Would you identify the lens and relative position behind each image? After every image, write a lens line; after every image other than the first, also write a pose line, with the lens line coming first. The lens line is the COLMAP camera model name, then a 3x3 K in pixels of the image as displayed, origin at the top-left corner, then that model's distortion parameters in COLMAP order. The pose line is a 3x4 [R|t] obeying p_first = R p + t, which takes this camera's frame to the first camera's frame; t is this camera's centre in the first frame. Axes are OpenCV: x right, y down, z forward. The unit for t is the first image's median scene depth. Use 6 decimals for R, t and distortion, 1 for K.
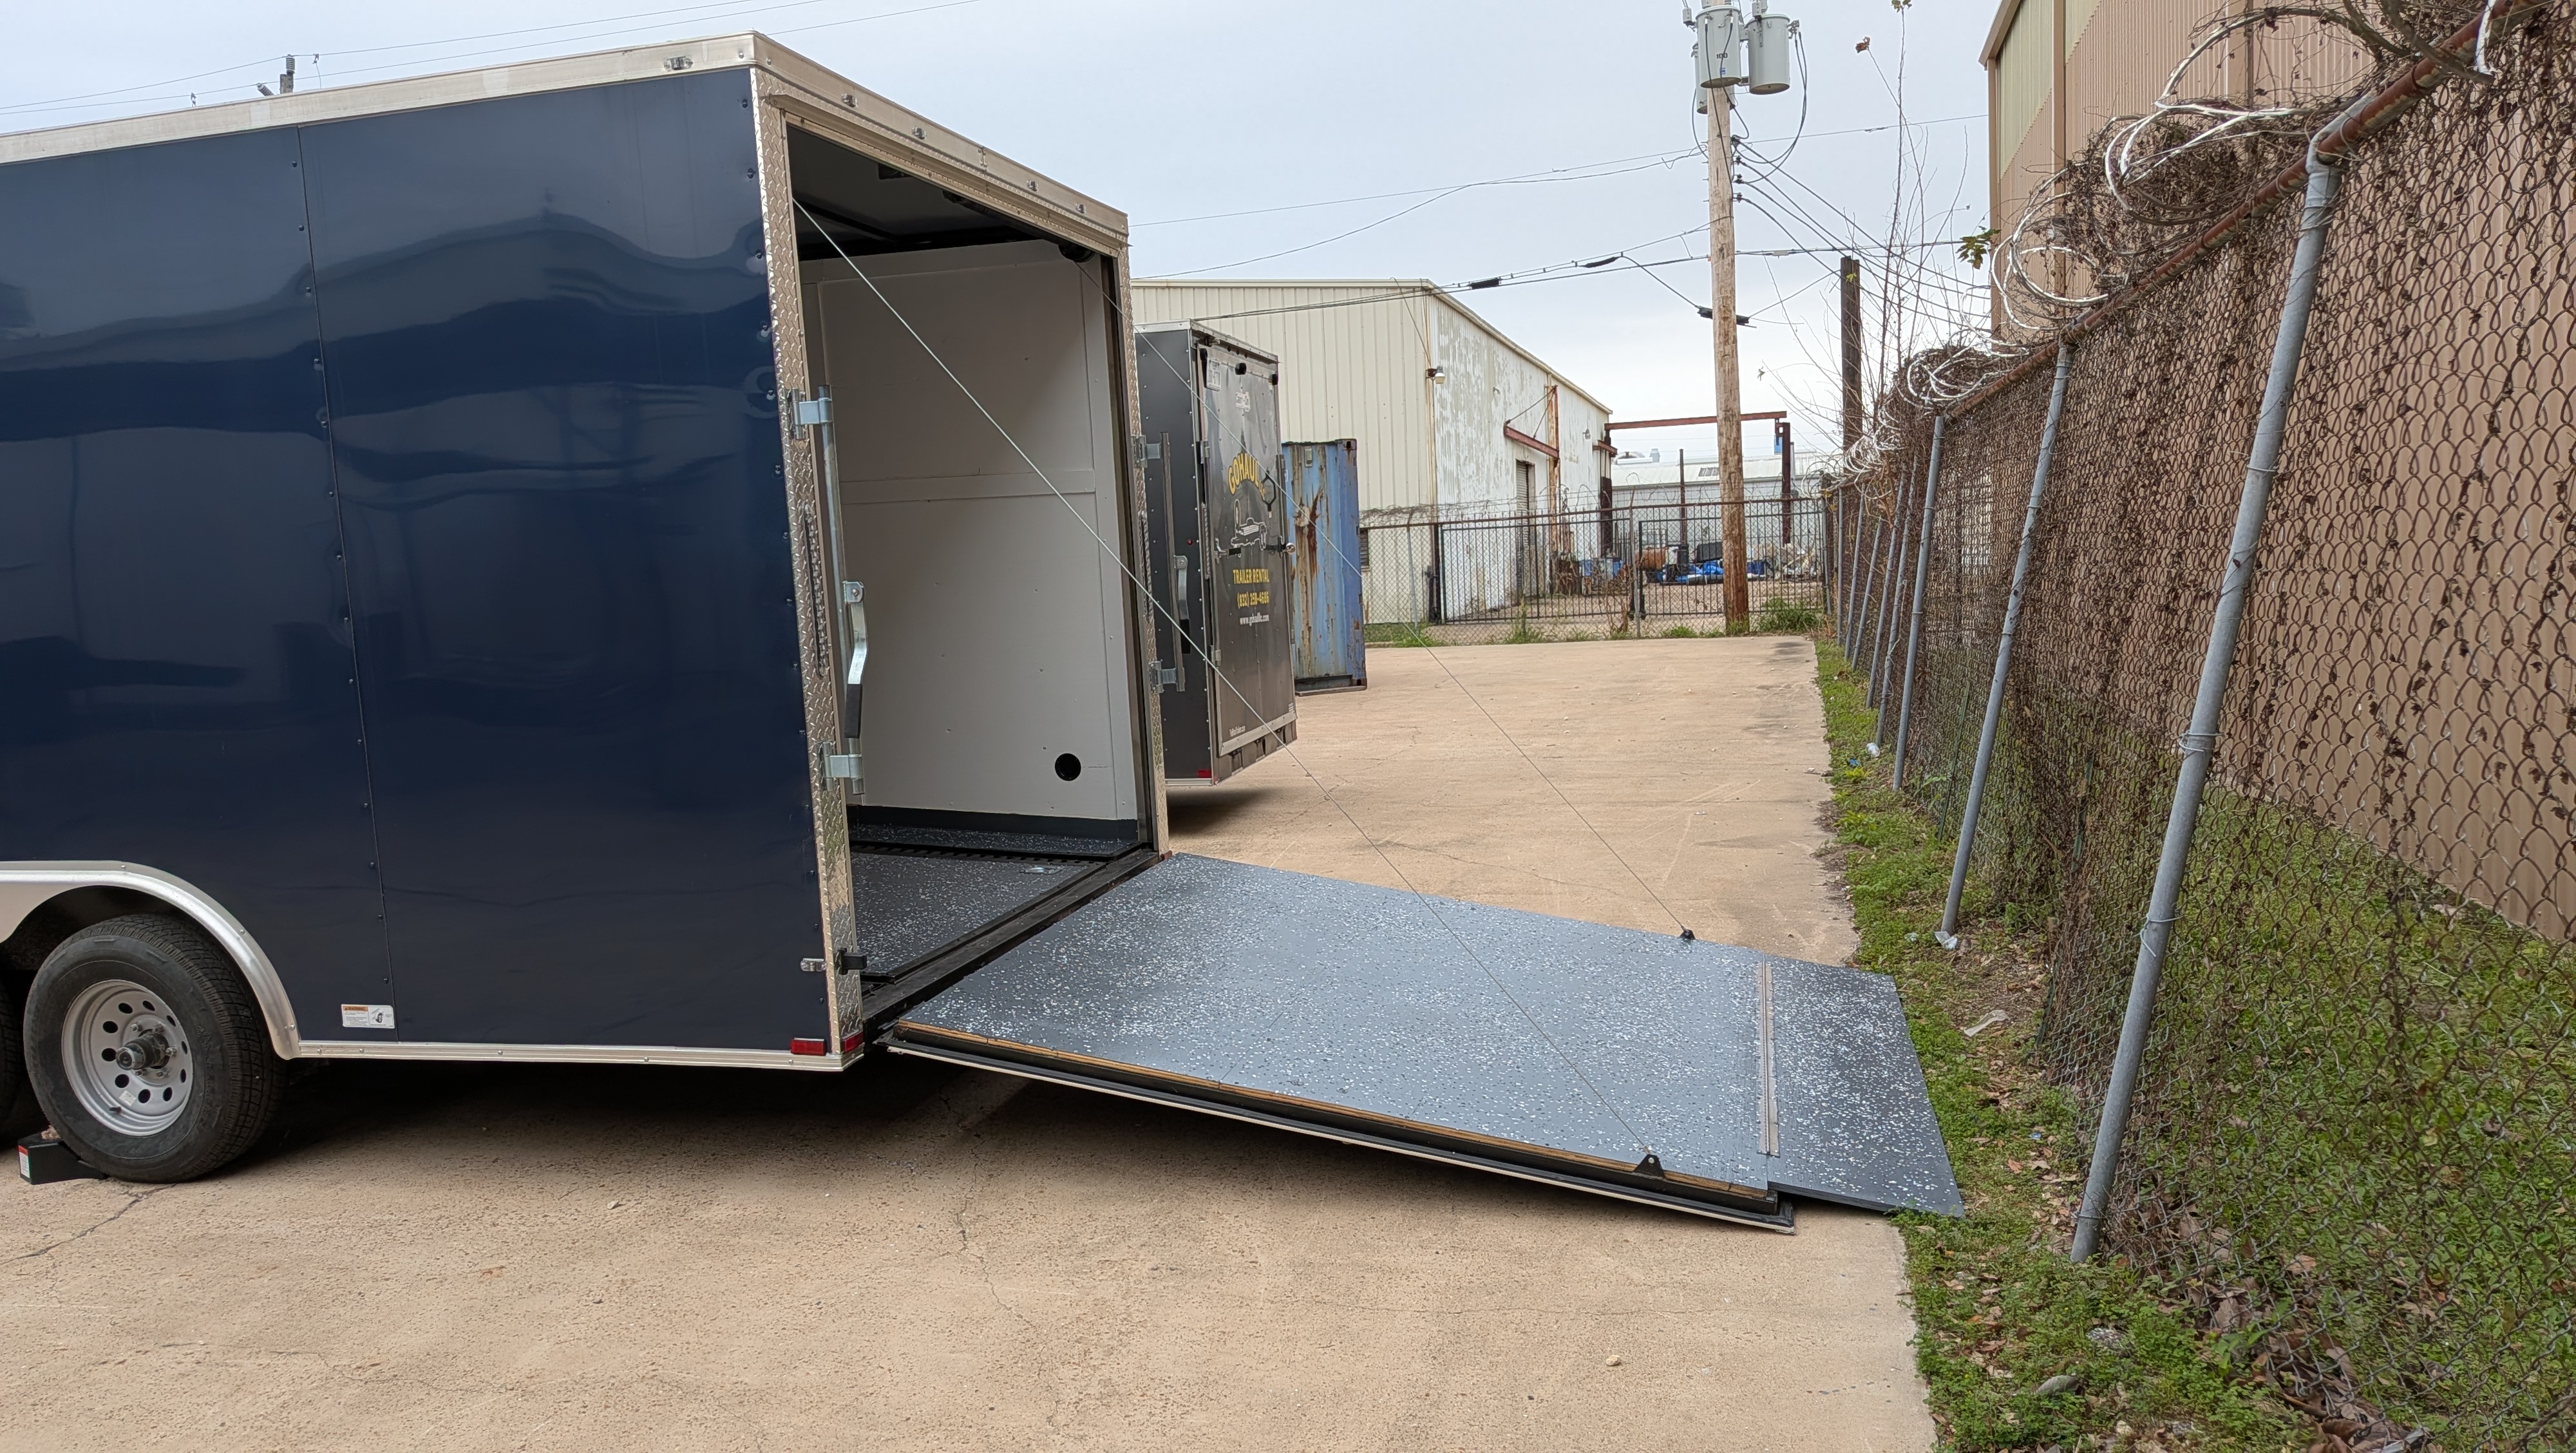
lens RADIAL K [[1865.6, 0, 1273.7], [0, 1865.6, 734.9], [0, 0, 1]] dist [0.028711, -0.056477]
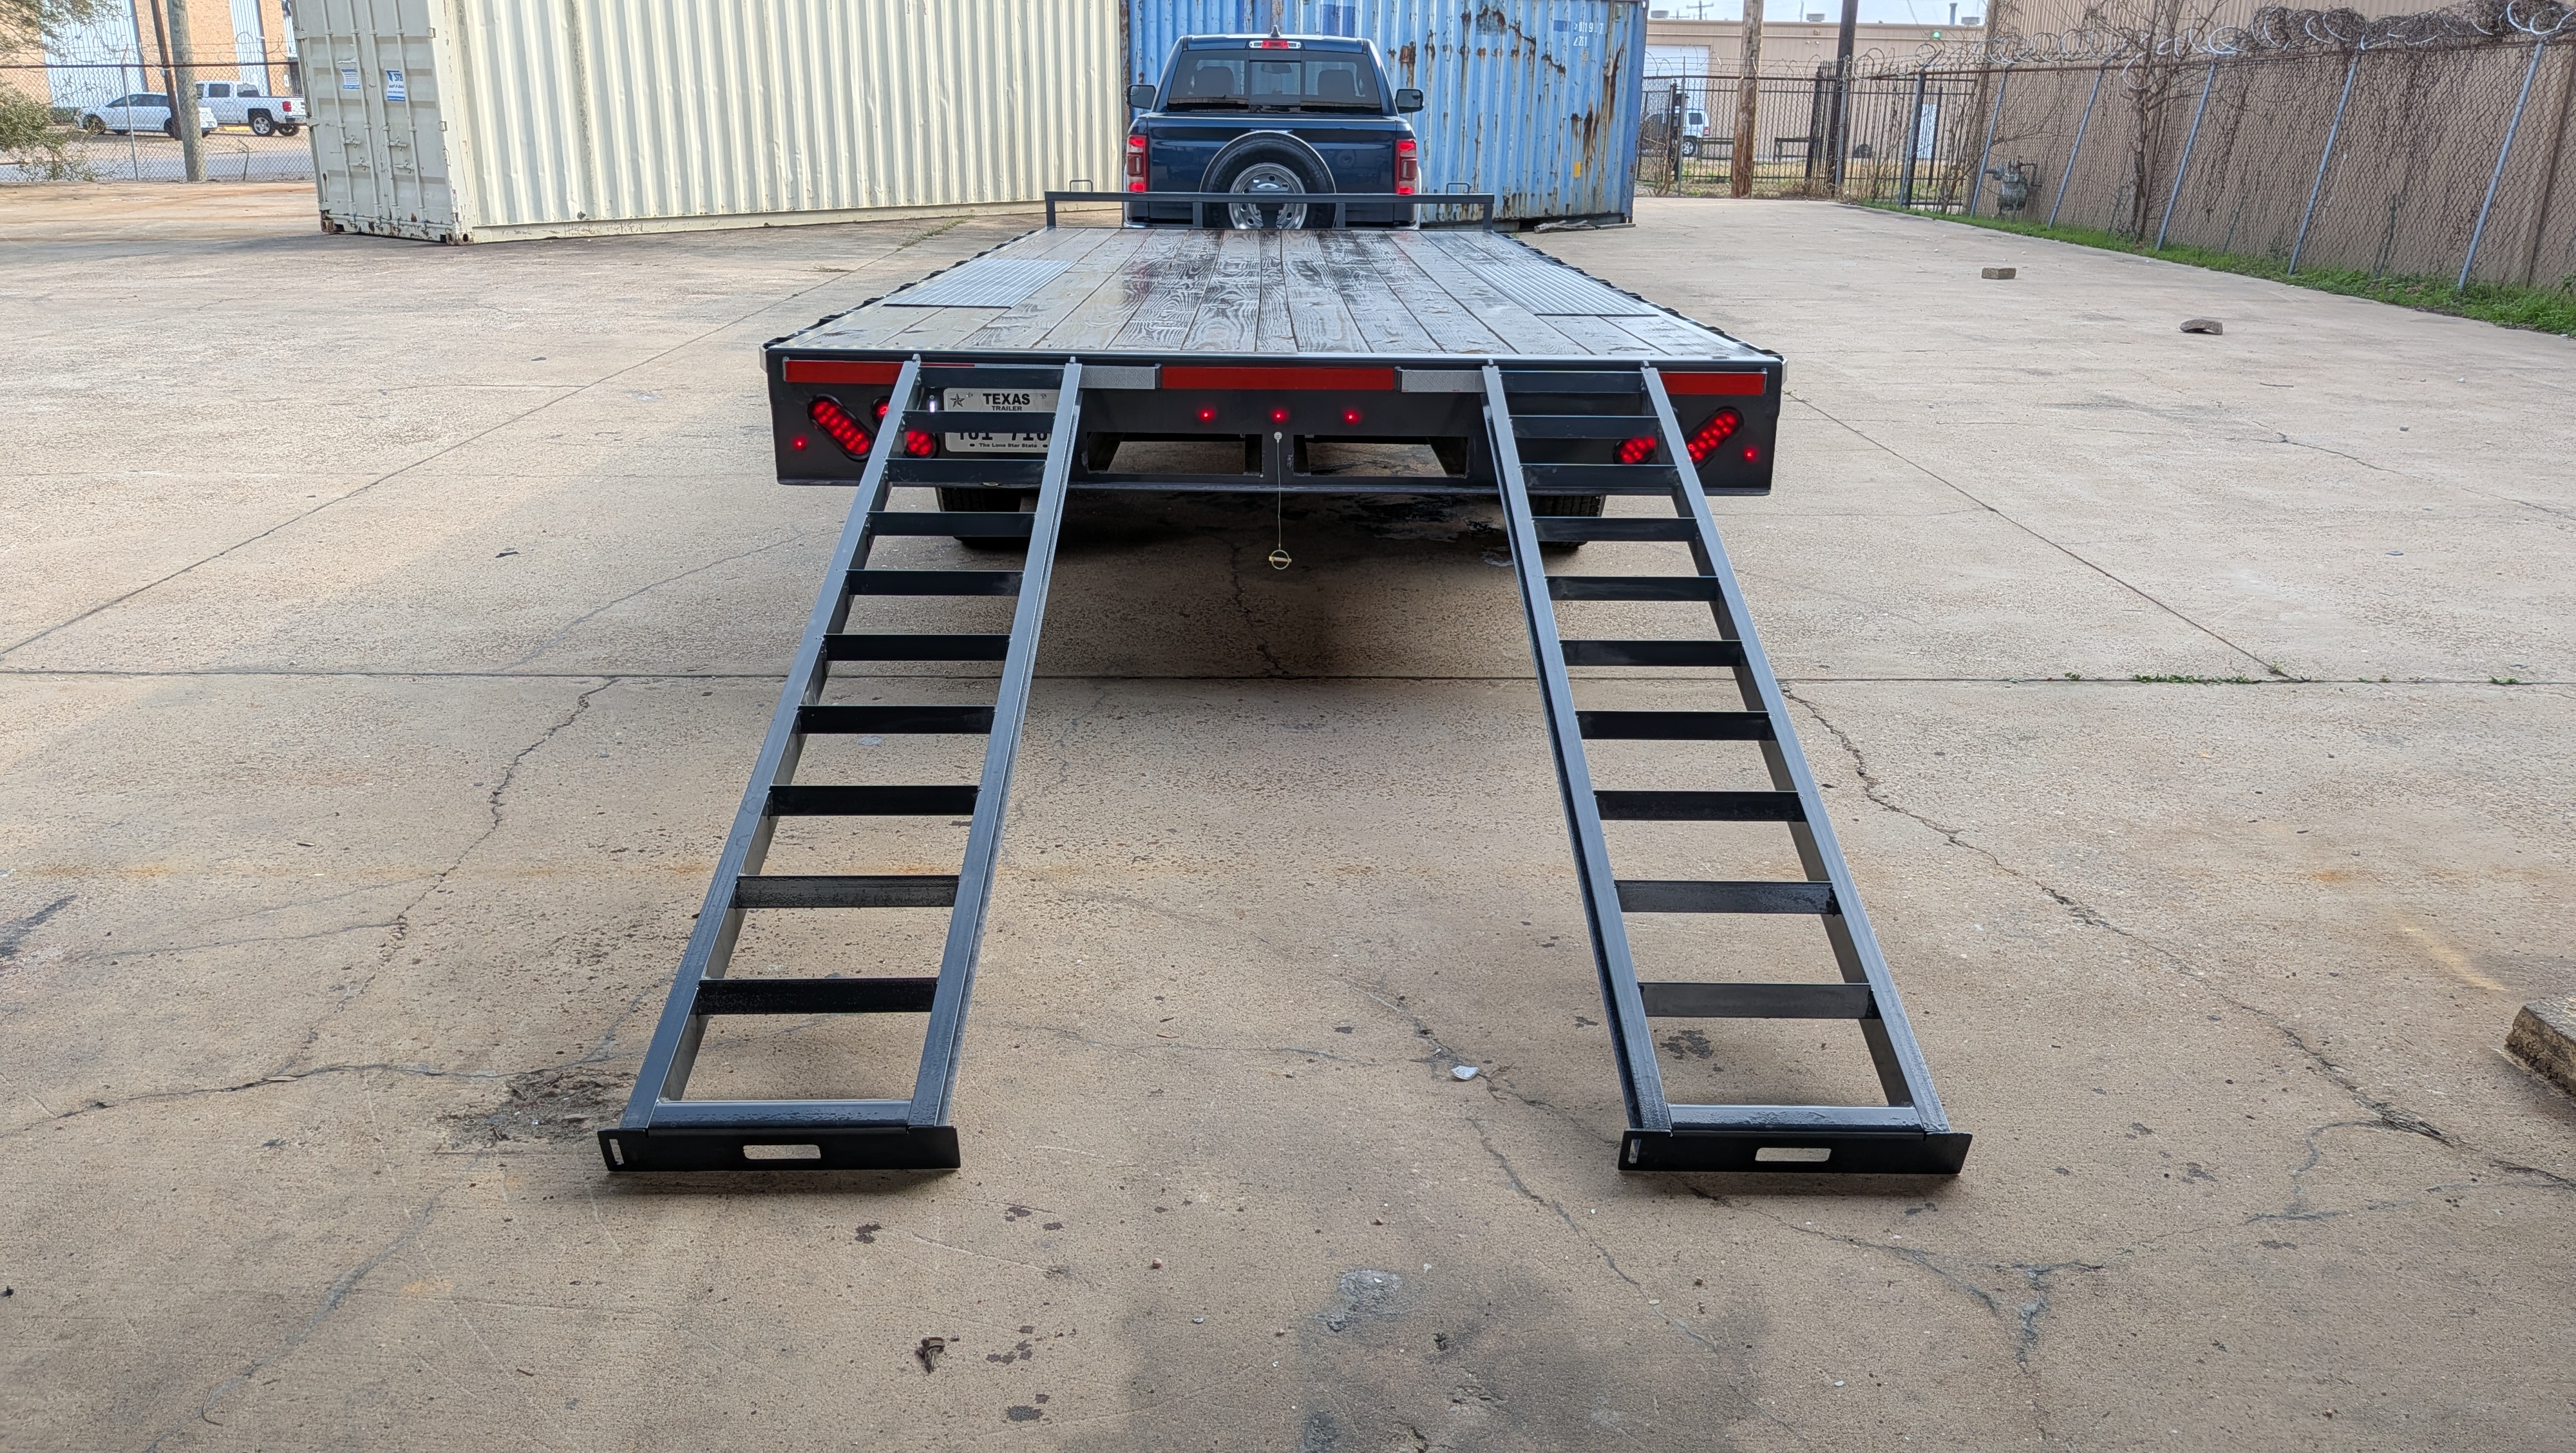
lens RADIAL K [[1865.6, 0, 1280.3], [0, 1865.6, 714.7], [0, 0, 1]] dist [0.028711, -0.056477]
pose [[0.955710, -0.026787, 0.293087, -1.521532], [-0.036941, 0.977055, 0.209759, 0.115083], [-0.291981, -0.211295, 0.932792, -0.327336]]
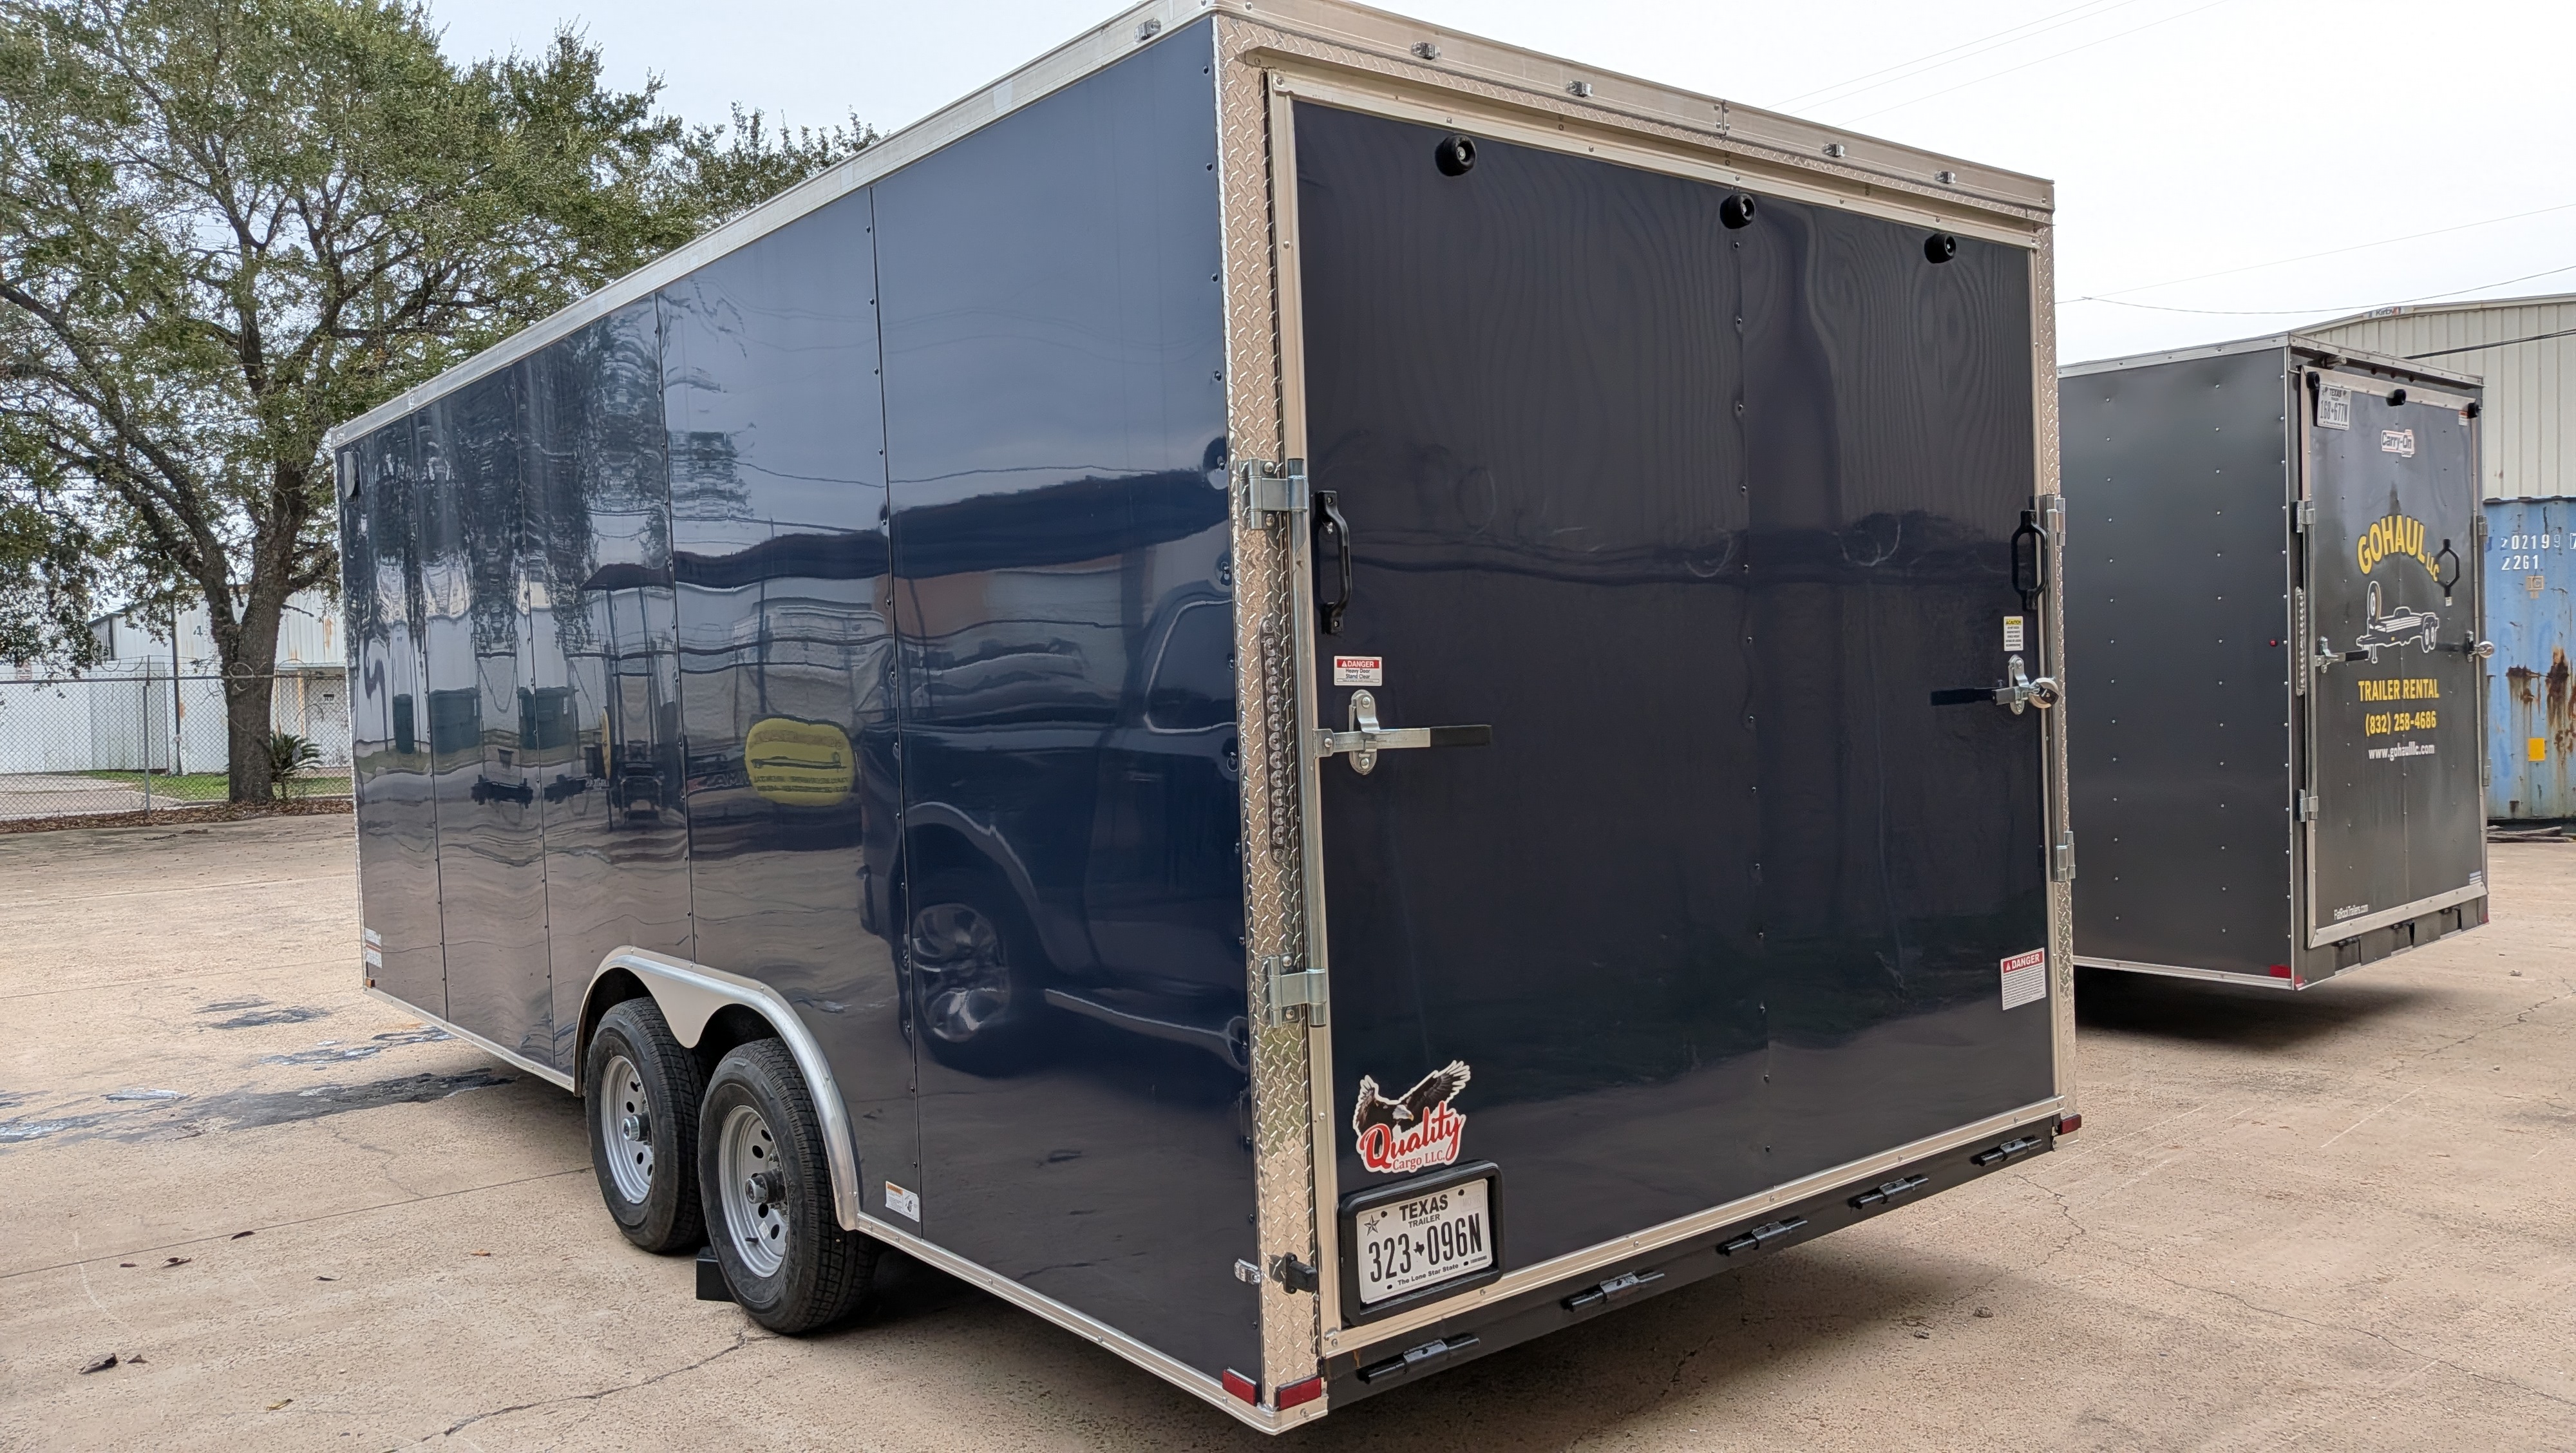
lens RADIAL K [[1865.6, 0, 1276.0], [0, 1865.6, 714.7], [0, 0, 1]] dist [0.028711, -0.056477]
pose [[0.797182, 0.039401, -0.602452, 0.117040], [-0.068338, 0.997344, -0.025199, -0.045304], [0.599859, 0.061259, 0.797757, 0.288295]]
